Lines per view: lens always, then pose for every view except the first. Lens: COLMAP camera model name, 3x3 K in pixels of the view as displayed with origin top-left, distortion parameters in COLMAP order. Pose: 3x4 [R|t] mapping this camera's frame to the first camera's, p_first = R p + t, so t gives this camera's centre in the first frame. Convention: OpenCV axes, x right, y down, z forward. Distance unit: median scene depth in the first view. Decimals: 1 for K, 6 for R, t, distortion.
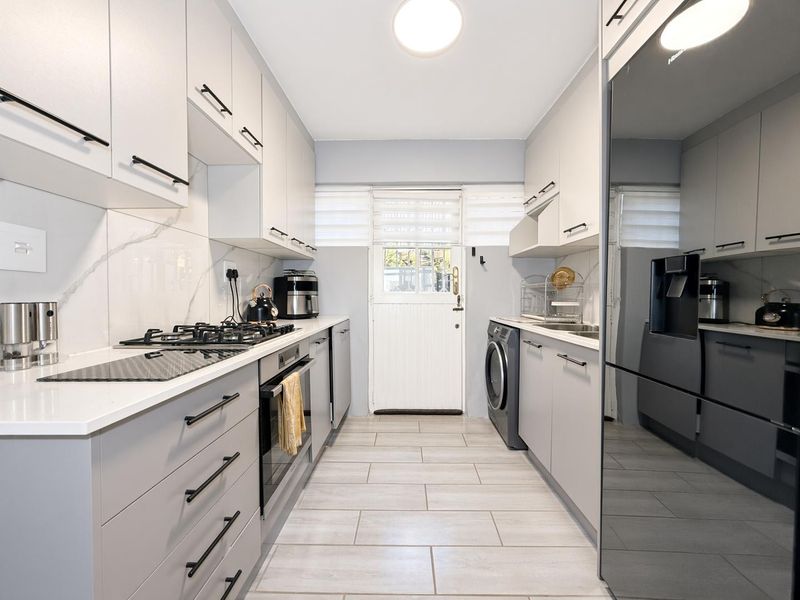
lens RADIAL K [[321.5, 0, 398.9], [0, 321.5, 300.3], [0, 0, 1]] dist [0.000736, -0.000278]
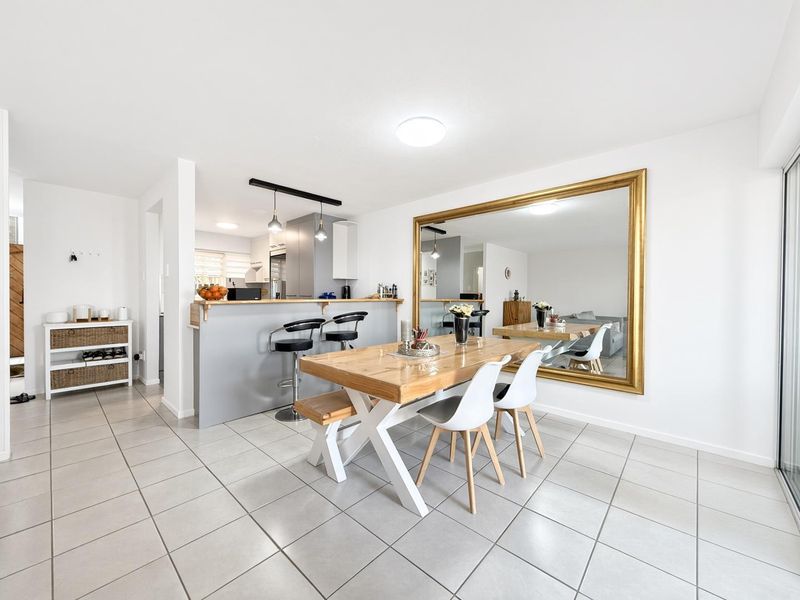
lens RADIAL K [[321.5, 0, 398.9], [0, 321.5, 294.3], [0, 0, 1]] dist [0.000736, -0.000278]
pose [[0.655207, -0.007499, 0.755412, -0.986285], [0.014022, 0.999899, -0.002236, -0.022164], [-0.755319, 0.012058, 0.655246, -2.011993]]
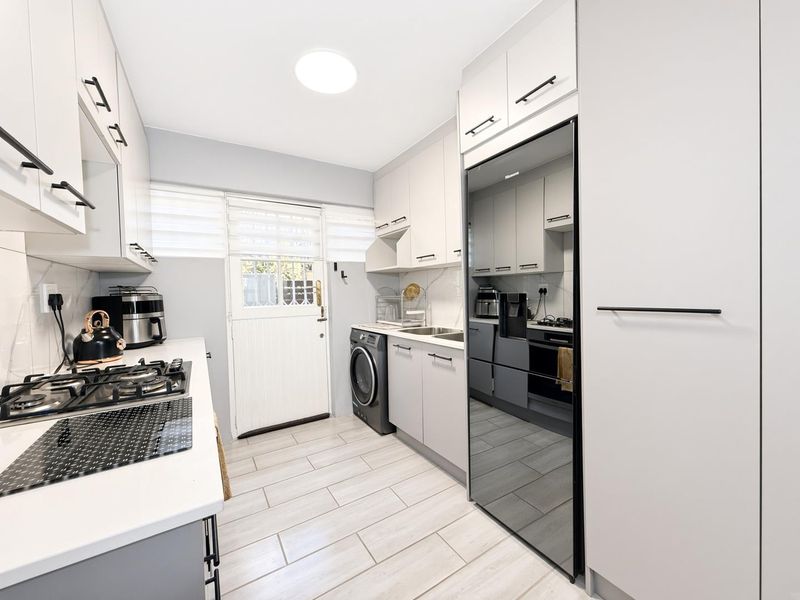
lens RADIAL K [[321.5, 0, 399.4], [0, 321.5, 301.6], [0, 0, 1]] dist [0.000736, -0.000278]
pose [[0.830887, -0.042149, 0.554843, -0.248898], [0.035401, 0.999111, 0.022885, -0.062167], [-0.555314, 0.000627, 0.831640, -0.039838]]
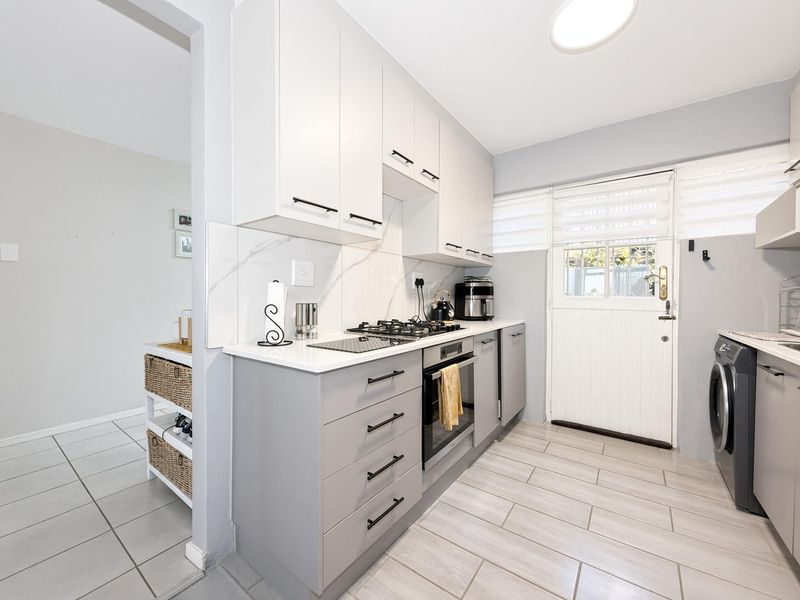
lens RADIAL K [[321.5, 0, 395.7], [0, 321.5, 300.2], [0, 0, 1]] dist [0.000736, -0.000278]
pose [[0.813401, 0.010619, -0.581606, 0.128910], [-0.014849, 0.999887, -0.002512, -0.005876], [0.581514, 0.010679, 0.813466, -0.074297]]
